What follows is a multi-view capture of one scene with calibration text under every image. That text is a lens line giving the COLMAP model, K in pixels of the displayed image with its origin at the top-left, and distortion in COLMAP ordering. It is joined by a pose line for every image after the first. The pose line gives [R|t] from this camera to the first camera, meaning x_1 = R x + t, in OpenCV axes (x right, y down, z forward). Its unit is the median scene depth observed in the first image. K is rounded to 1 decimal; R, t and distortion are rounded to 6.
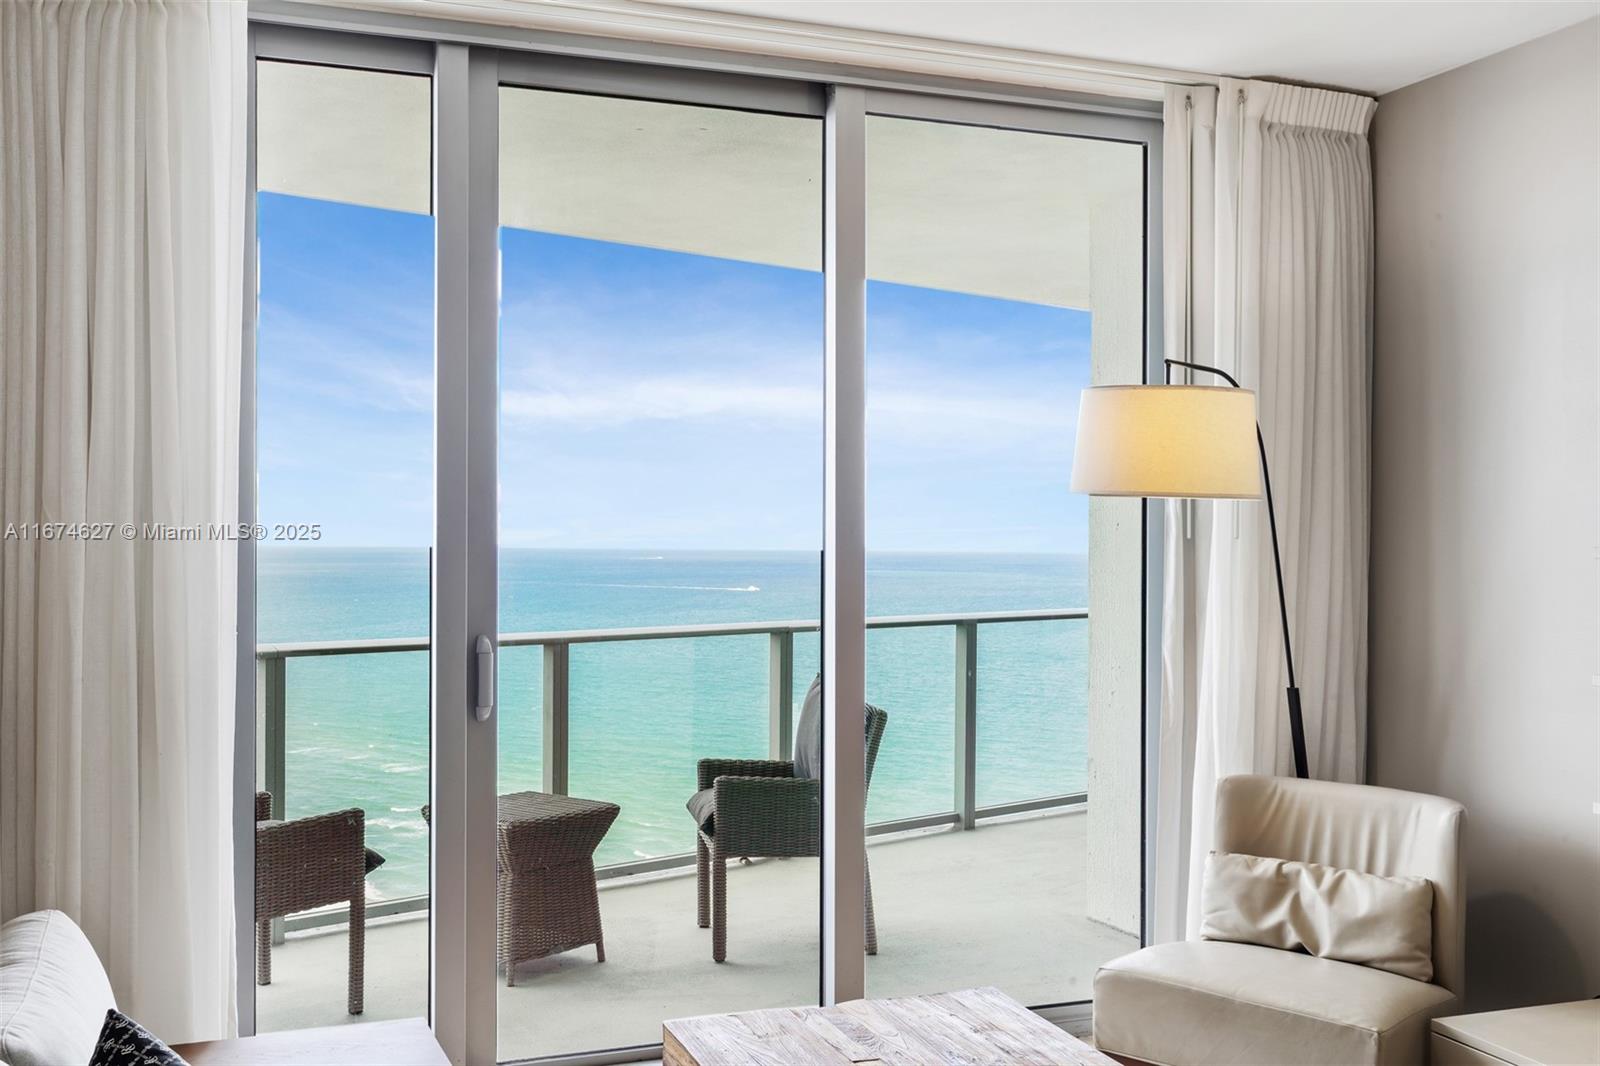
lens RADIAL K [[1631.7, 0, 800.0], [0, 1631.7, 533.0], [0, 0, 1]] dist [0.027287, 0.004496]
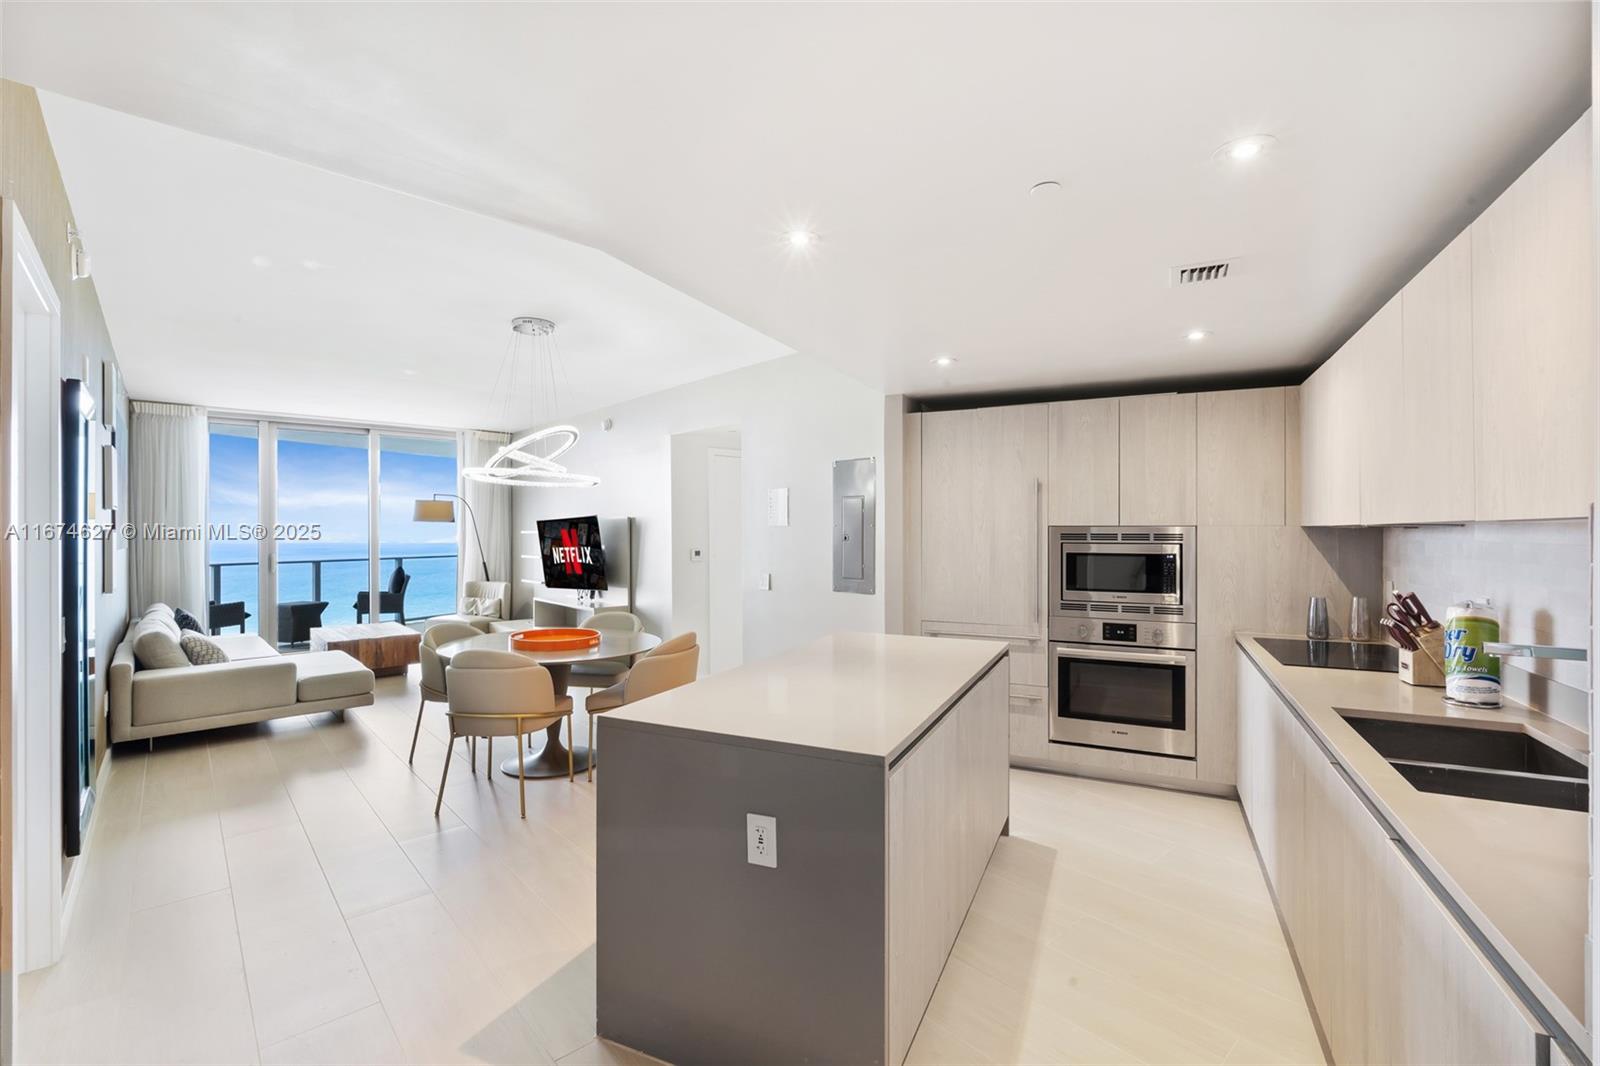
lens RADIAL K [[713.8, 0, 801.9], [0, 713.8, 527.7], [0, 0, 1]] dist [0.003779, -0.000370]
pose [[0.934125, -0.002770, 0.356935, 0.414742], [0.004876, 0.999976, -0.005001, 0.011313], [-0.356912, 0.006412, 0.934116, -1.204563]]
